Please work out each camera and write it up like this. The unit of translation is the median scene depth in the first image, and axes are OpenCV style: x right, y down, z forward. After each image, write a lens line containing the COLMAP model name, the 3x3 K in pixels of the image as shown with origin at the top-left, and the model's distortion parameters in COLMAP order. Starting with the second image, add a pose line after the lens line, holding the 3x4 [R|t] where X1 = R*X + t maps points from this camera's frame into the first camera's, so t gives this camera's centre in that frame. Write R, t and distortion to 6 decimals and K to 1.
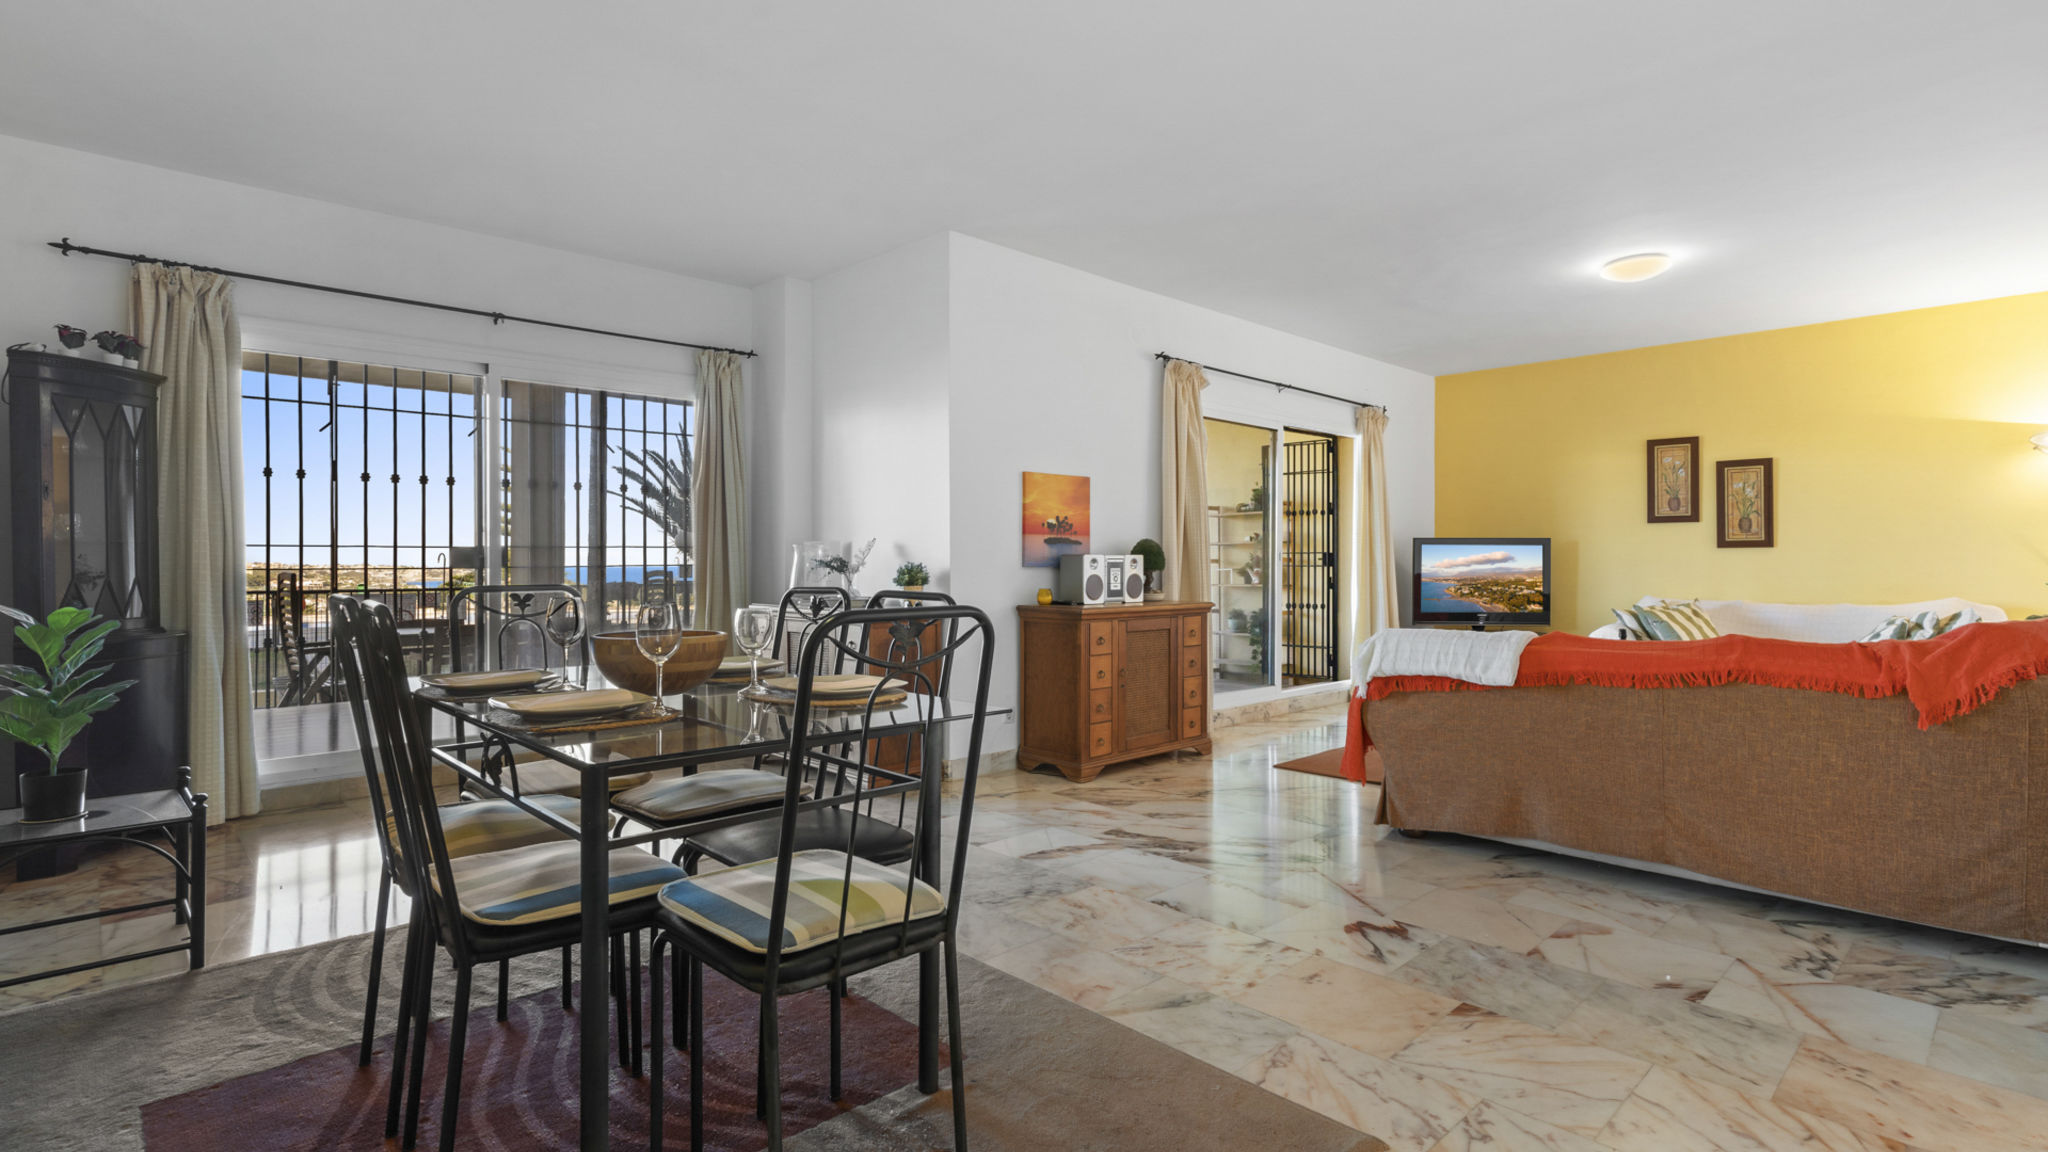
lens RADIAL K [[973.8, 0, 1010.3], [0, 973.8, 563.2], [0, 0, 1]] dist [0.004124, -0.000406]
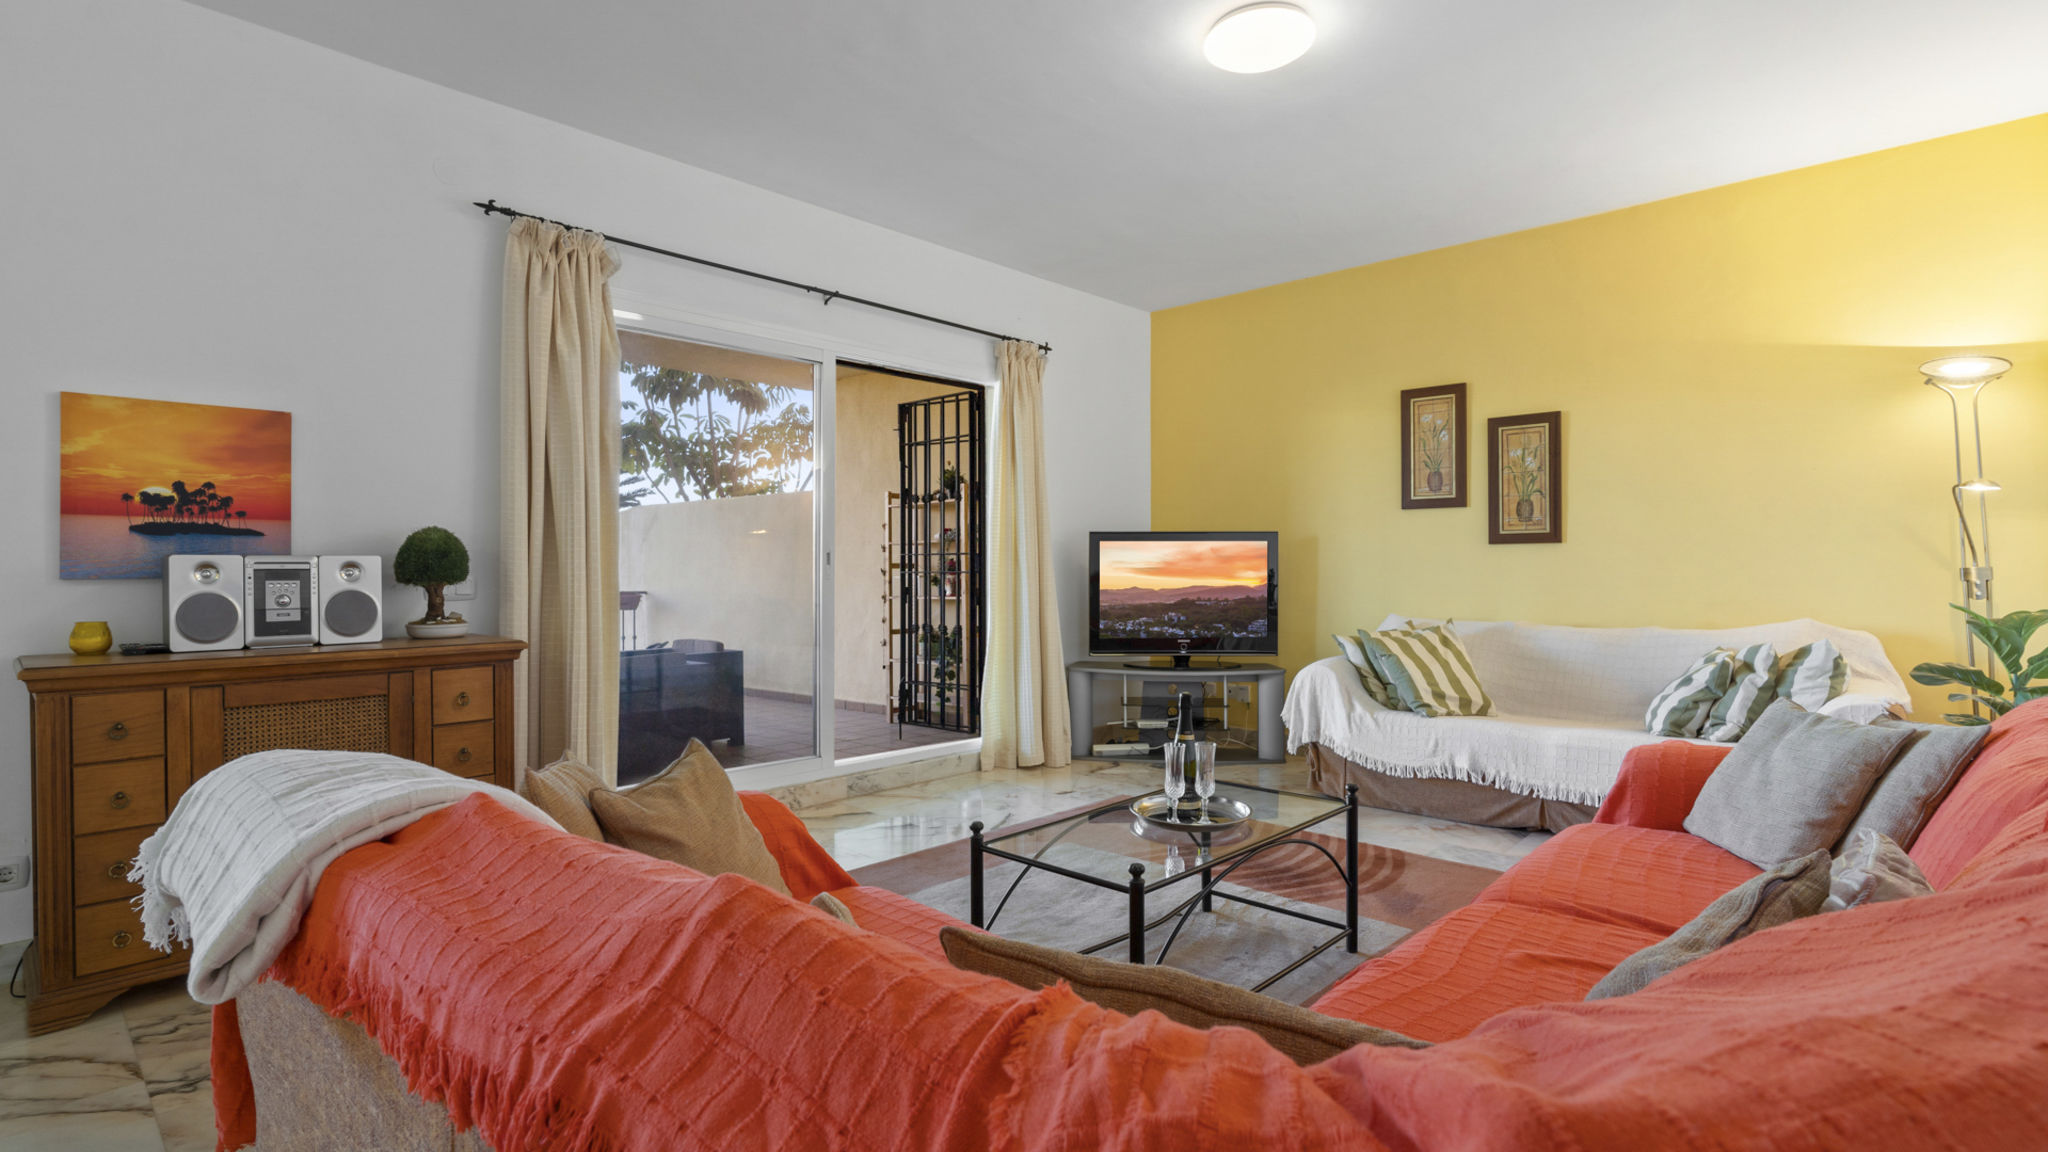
lens RADIAL K [[973.8, 0, 1007.3], [0, 973.8, 581.1], [0, 0, 1]] dist [0.004124, -0.000406]
pose [[0.998448, -0.003108, 0.055601, 0.475584], [0.002227, 0.999871, 0.015900, -0.002022], [-0.055643, -0.015752, 0.998326, 0.454683]]
